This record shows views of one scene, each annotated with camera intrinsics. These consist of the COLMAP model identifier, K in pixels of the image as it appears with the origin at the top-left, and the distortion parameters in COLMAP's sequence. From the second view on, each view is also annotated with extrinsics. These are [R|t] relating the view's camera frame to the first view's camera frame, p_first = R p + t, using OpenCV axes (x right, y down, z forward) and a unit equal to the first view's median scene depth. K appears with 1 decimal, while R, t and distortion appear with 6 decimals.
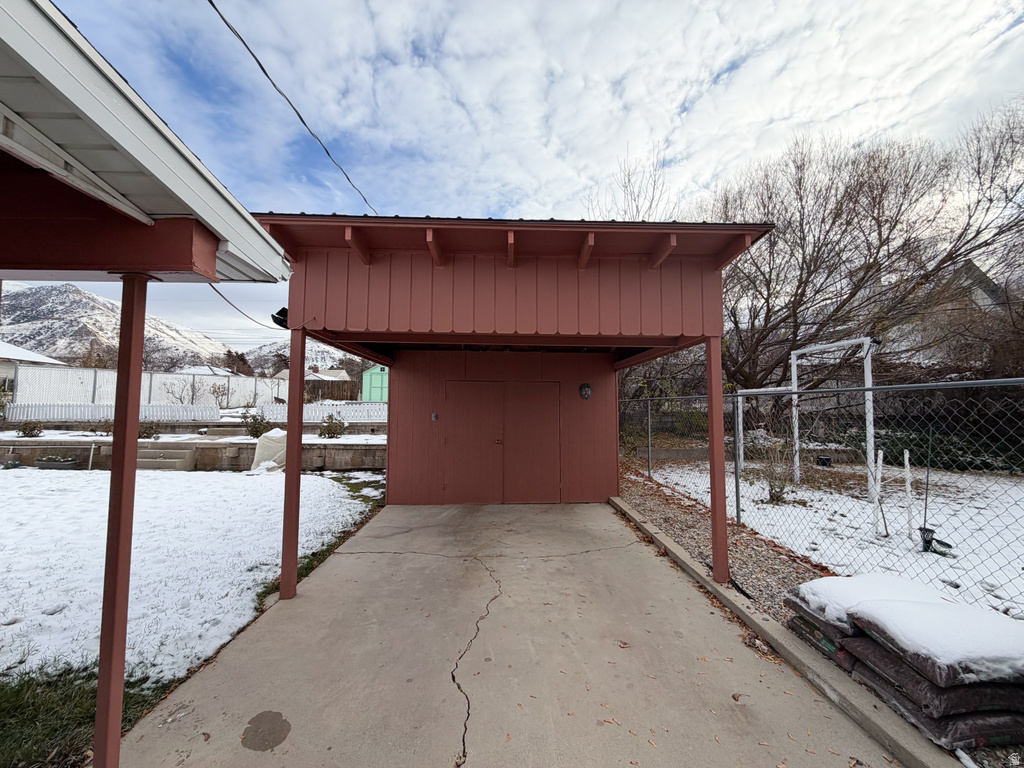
lens RADIAL K [[408.2, 0, 516.7], [0, 408.2, 386.0], [0, 0, 1]] dist [-0.003982, -0.000316]
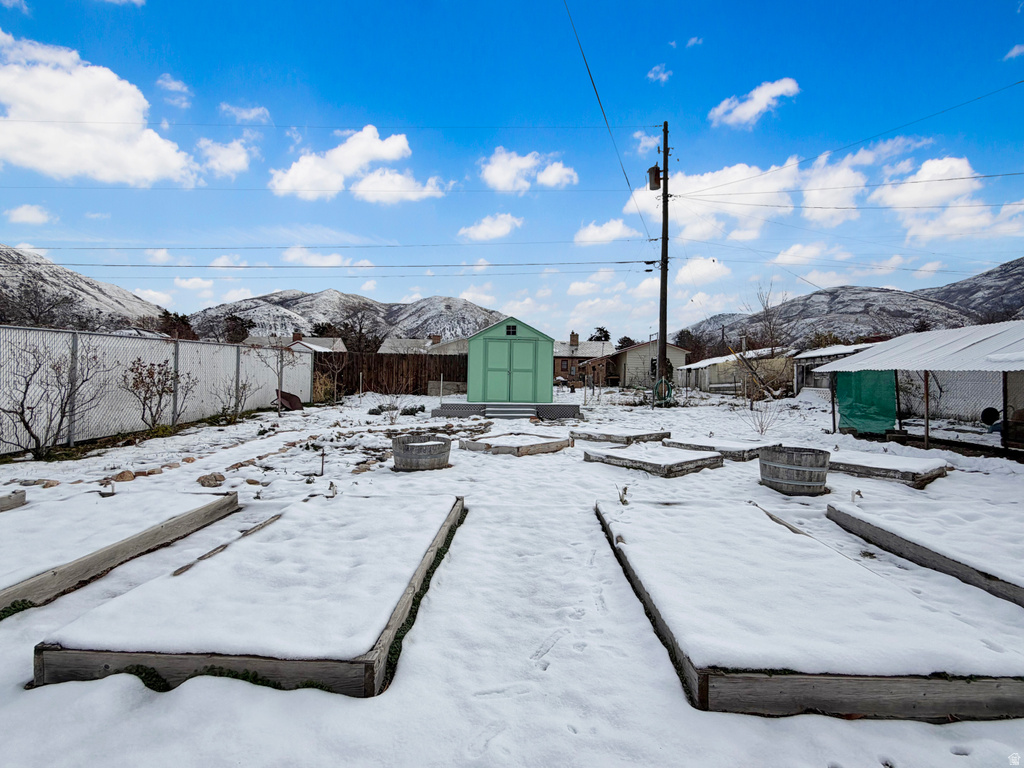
lens RADIAL K [[510.5, 0, 510.9], [0, 510.5, 384.9], [0, 0, 1]] dist [0.000320, 0.000218]
pose [[0.999721, 0.011354, -0.020703, -0.076000], [-0.010443, 0.998995, 0.043578, -0.001264], [0.021177, -0.043350, 0.998835, 0.104795]]
